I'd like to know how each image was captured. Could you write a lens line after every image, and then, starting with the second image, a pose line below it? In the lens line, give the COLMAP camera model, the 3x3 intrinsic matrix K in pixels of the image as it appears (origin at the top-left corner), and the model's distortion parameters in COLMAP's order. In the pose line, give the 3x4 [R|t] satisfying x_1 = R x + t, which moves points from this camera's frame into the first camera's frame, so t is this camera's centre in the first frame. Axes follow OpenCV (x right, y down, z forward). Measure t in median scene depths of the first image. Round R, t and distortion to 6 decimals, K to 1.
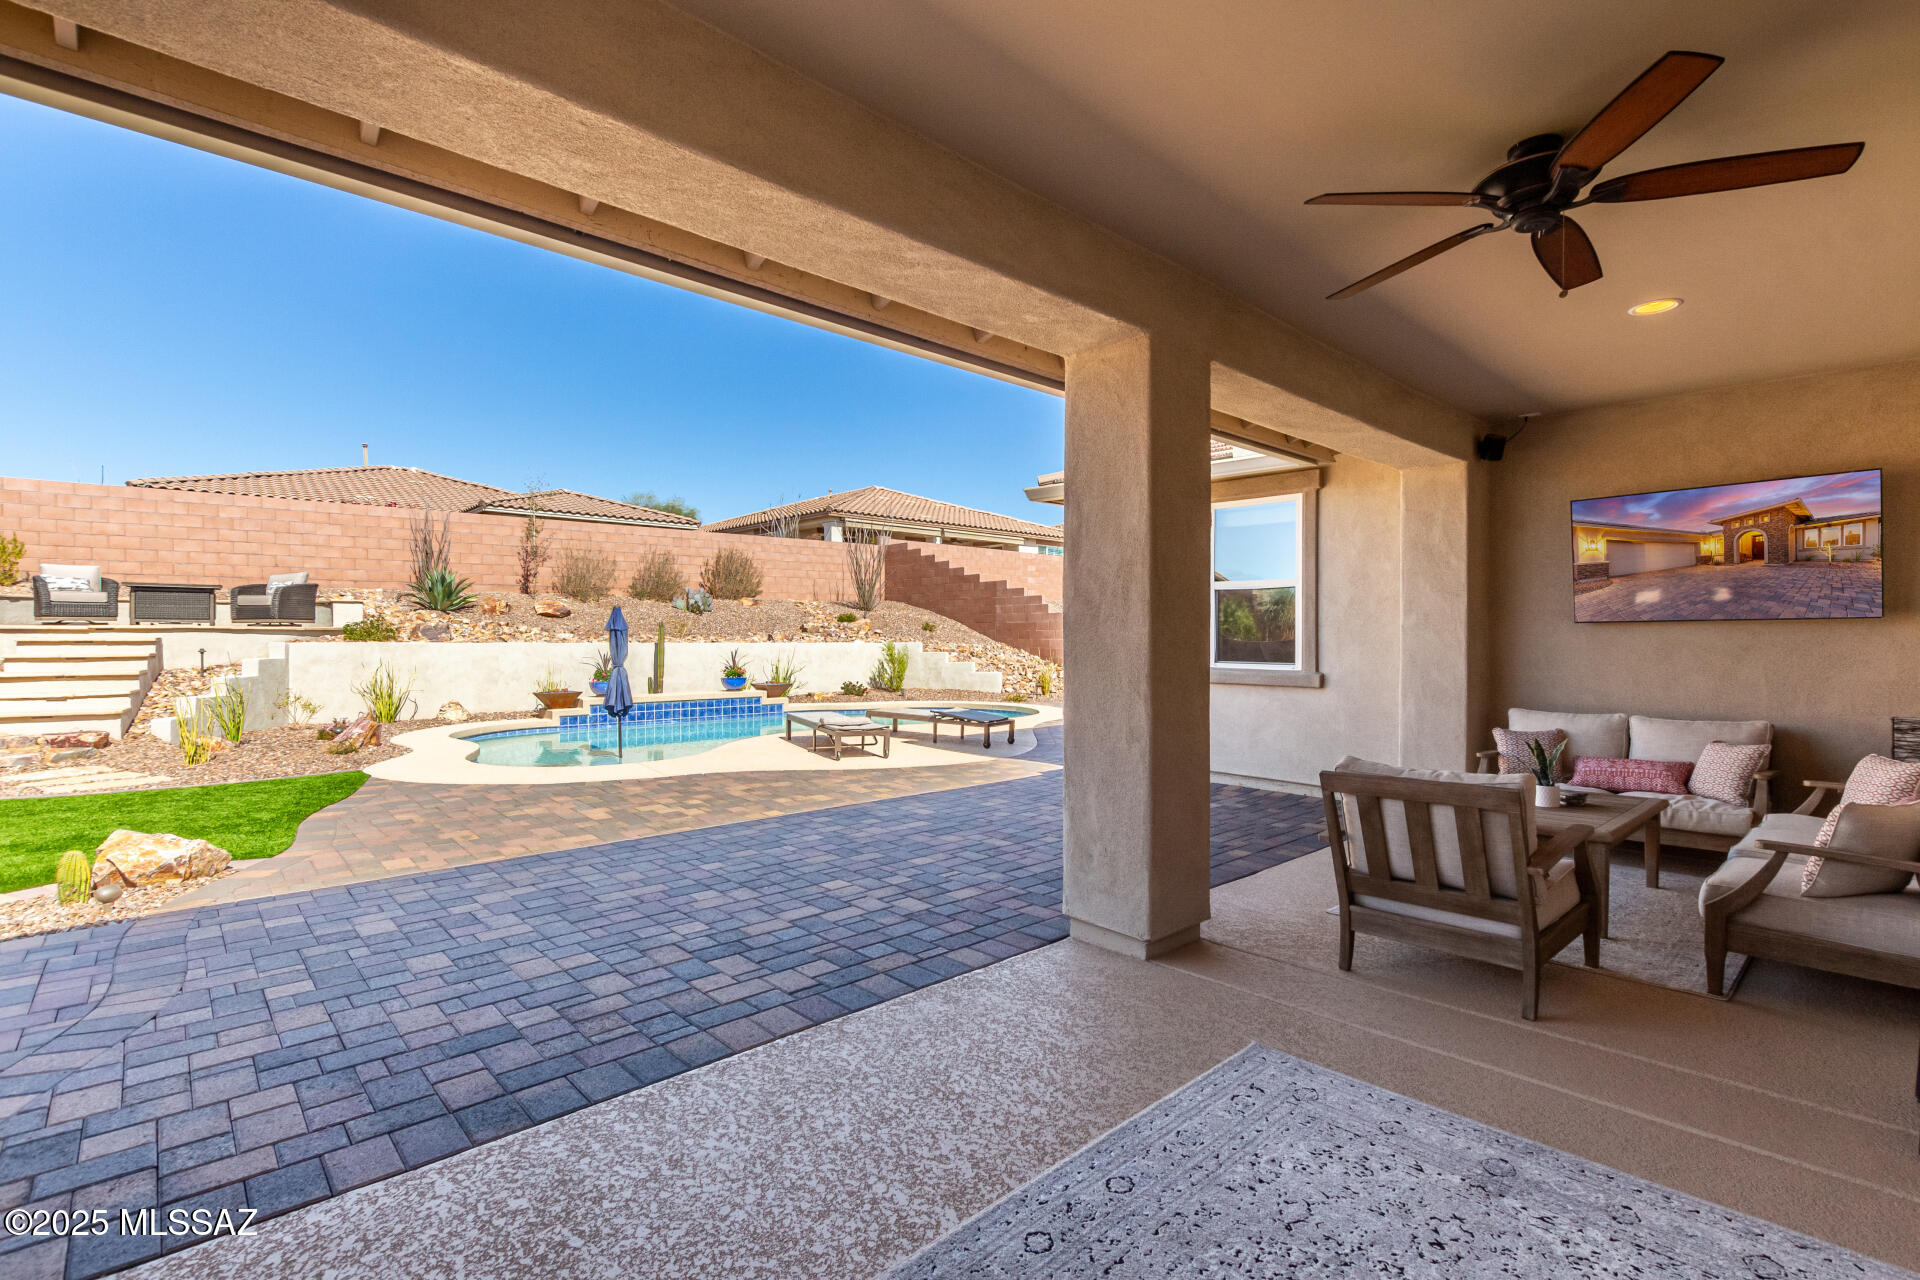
lens RADIAL K [[881.0, 0, 960.4], [0, 881.0, 638.9], [0, 0, 1]] dist [0.004806, 0.000451]
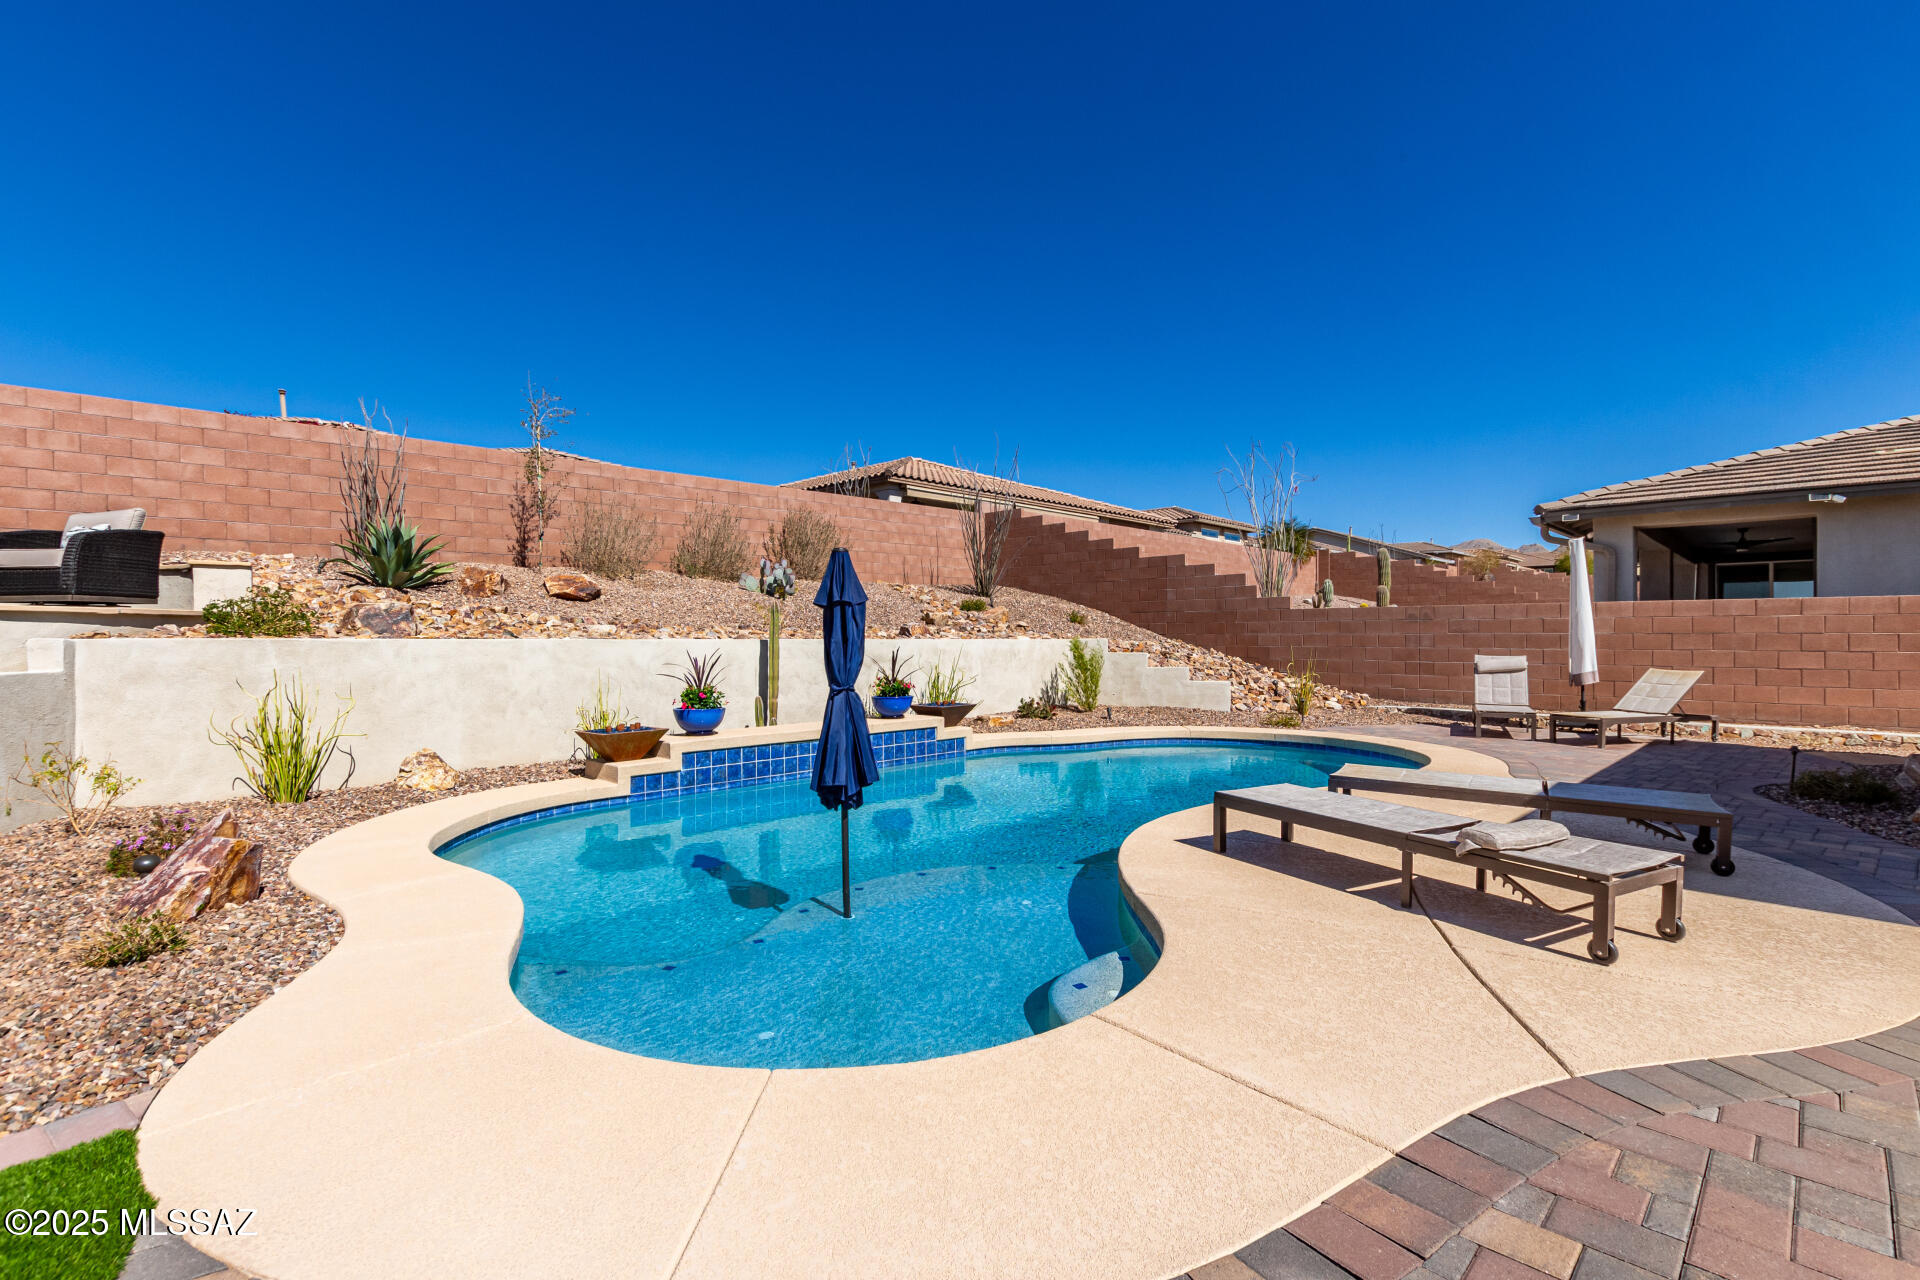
lens RADIAL K [[881.0, 0, 967.4], [0, 881.0, 635.8], [0, 0, 1]] dist [0.004806, 0.000451]
pose [[0.998305, -0.002143, 0.058154, -0.195083], [0.002280, 0.999995, -0.002278, 0.002945], [-0.058149, 0.002407, 0.998305, 0.314731]]
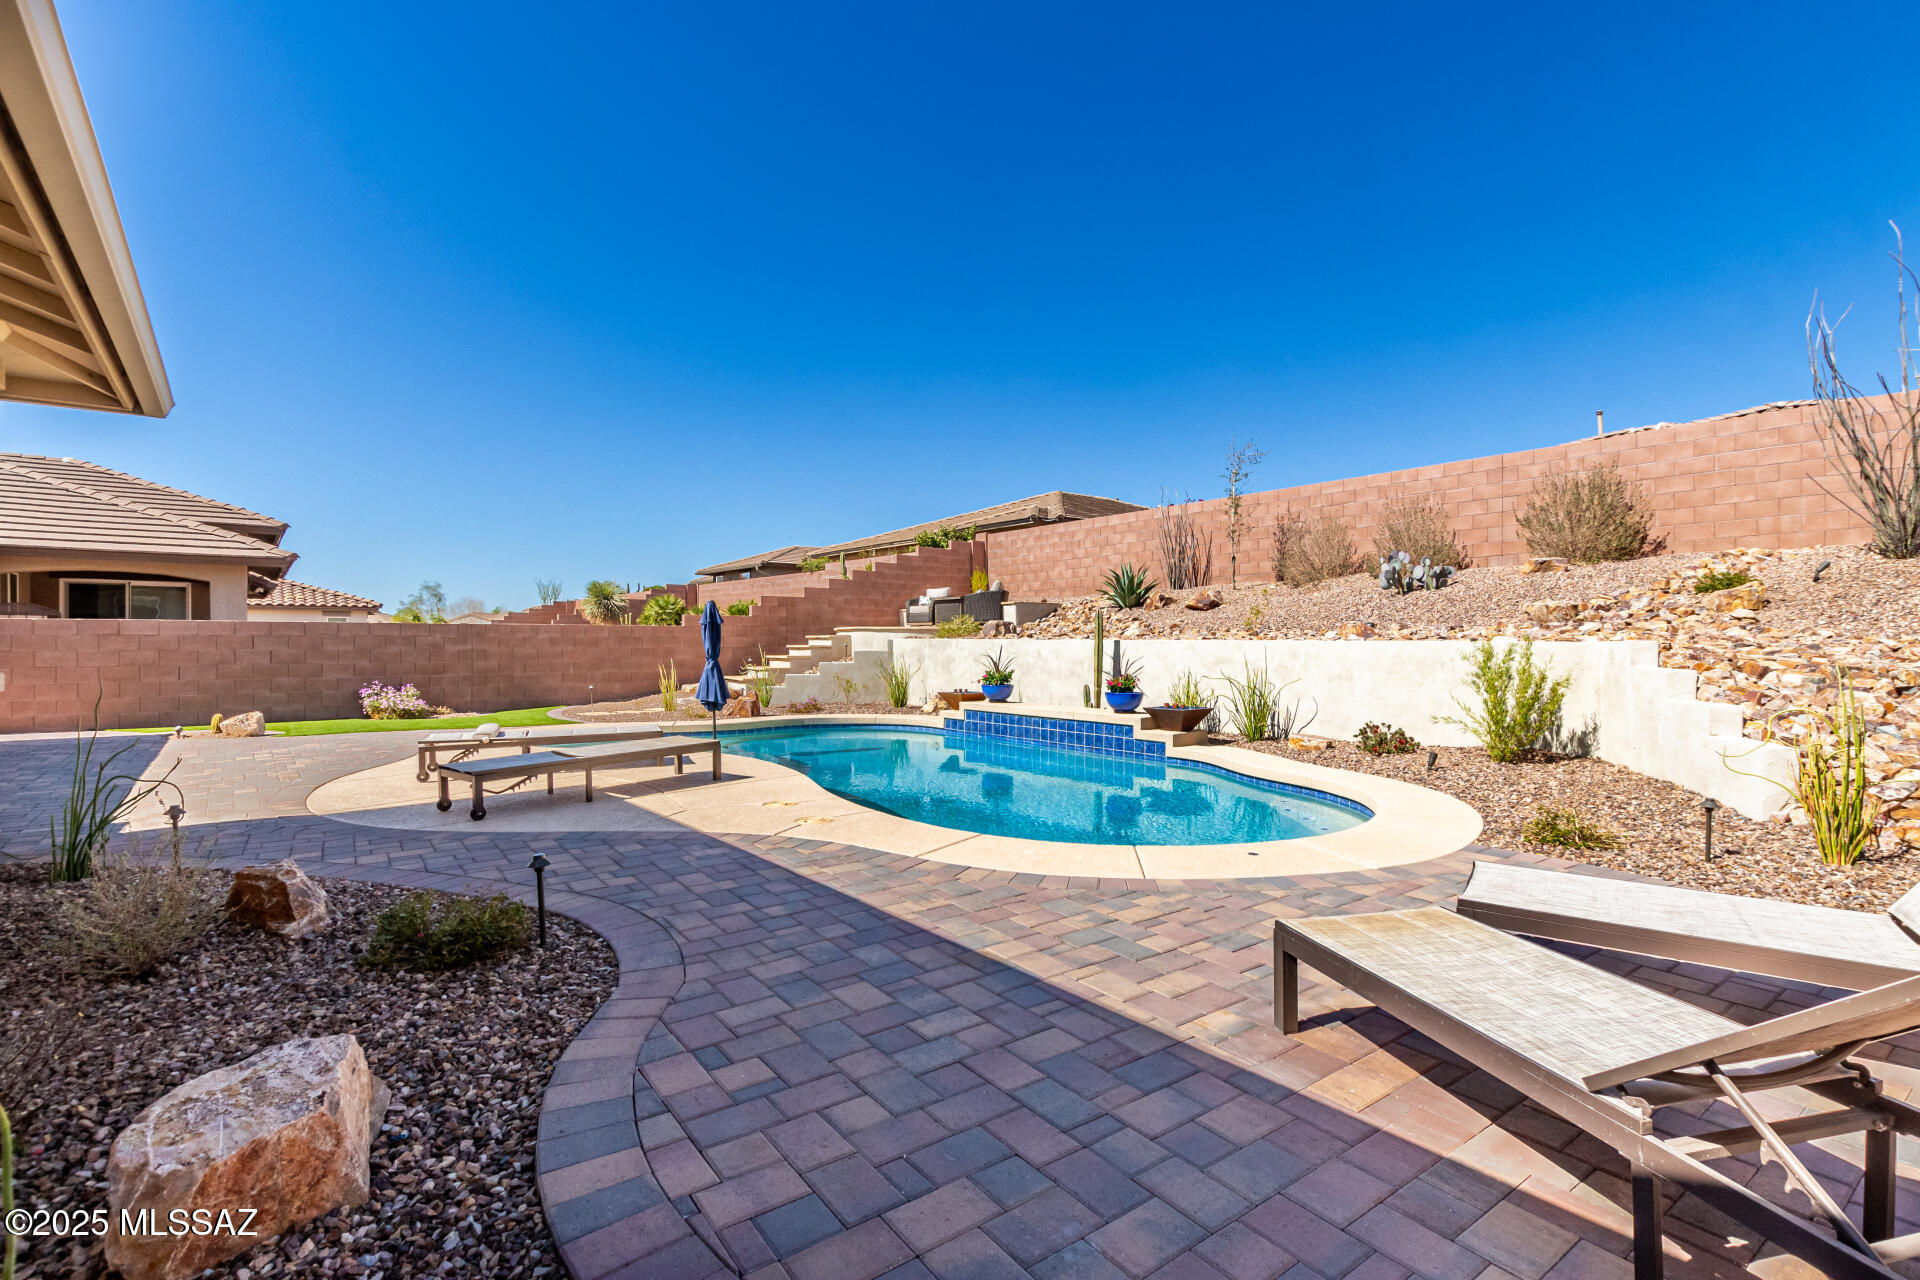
lens RADIAL K [[881.0, 0, 965.0], [0, 881.0, 641.2], [0, 0, 1]] dist [0.004806, 0.000451]
pose [[-0.034402, 0.000911, -0.999408, 0.328401], [-0.005095, 0.999986, 0.001087, 0.004431], [0.999395, 0.005130, -0.034397, 0.732862]]
